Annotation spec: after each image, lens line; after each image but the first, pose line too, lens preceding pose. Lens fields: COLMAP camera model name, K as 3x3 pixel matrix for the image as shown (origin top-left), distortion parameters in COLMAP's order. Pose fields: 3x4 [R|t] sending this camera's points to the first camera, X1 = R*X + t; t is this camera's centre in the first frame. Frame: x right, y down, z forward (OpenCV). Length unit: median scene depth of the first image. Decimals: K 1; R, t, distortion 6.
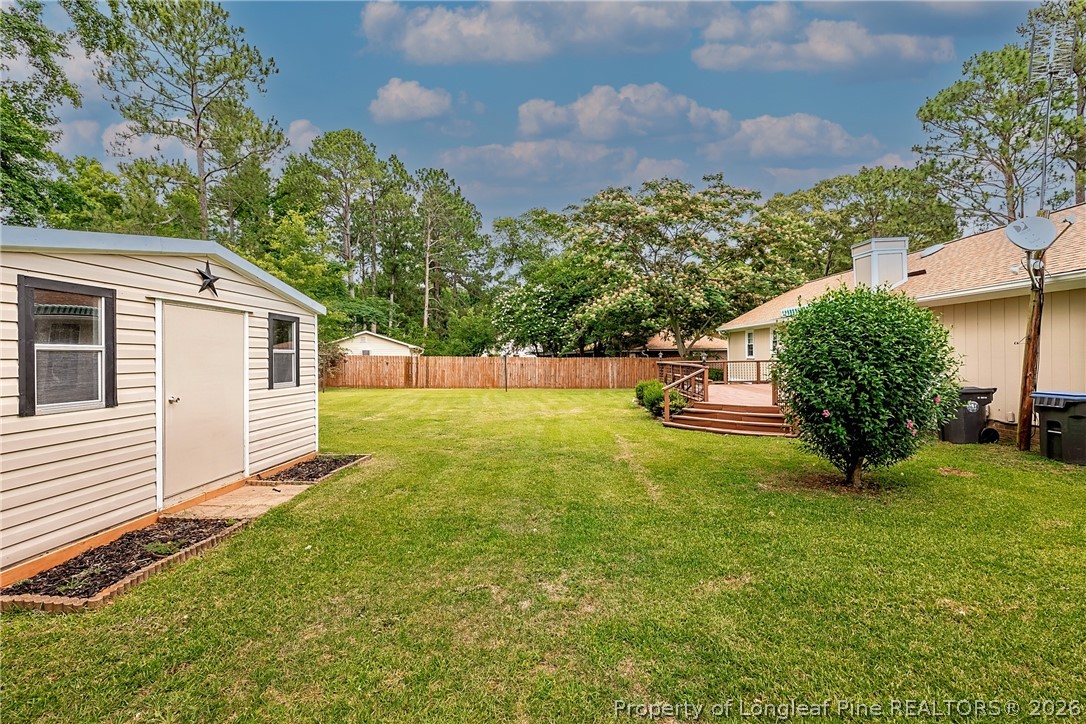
lens RADIAL K [[494.8, 0, 511.1], [0, 494.8, 332.2], [0, 0, 1]] dist [0.001250, -0.000272]
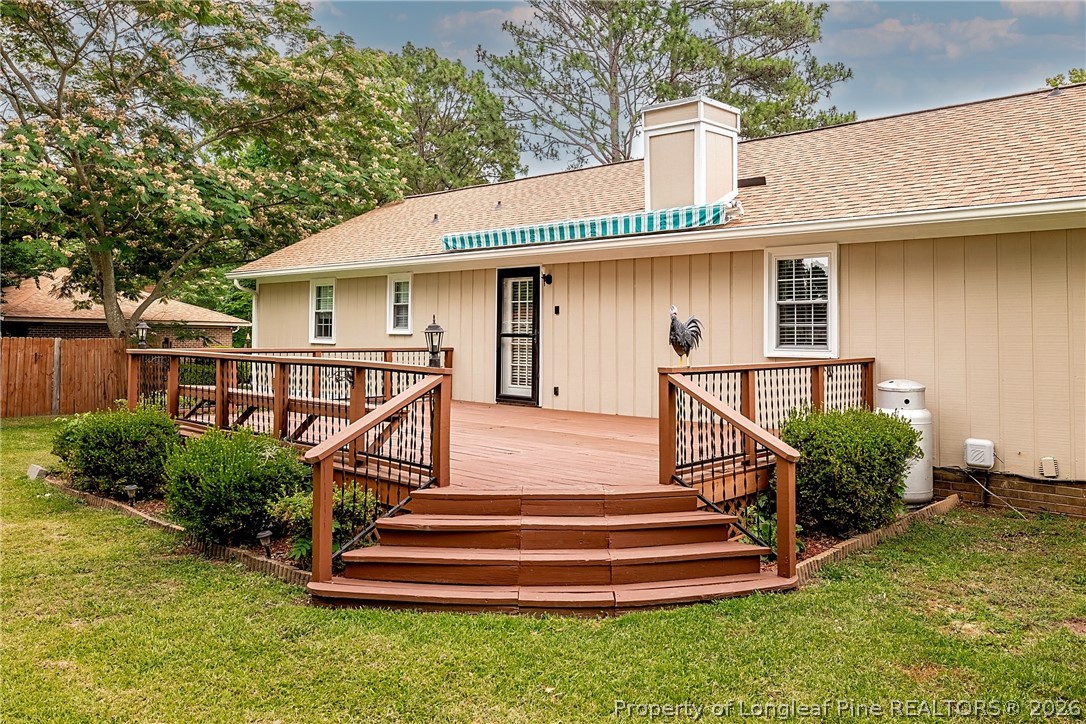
lens RADIAL K [[753.0, 0, 543.0], [0, 753.0, 362.0], [0, 0, 1]] dist [0.001439, 0.000504]
pose [[0.573964, -0.004845, 0.818866, 0.056170], [-0.059152, 0.997125, 0.047361, 0.039764], [-0.816741, -0.075621, 0.572027, 0.686604]]
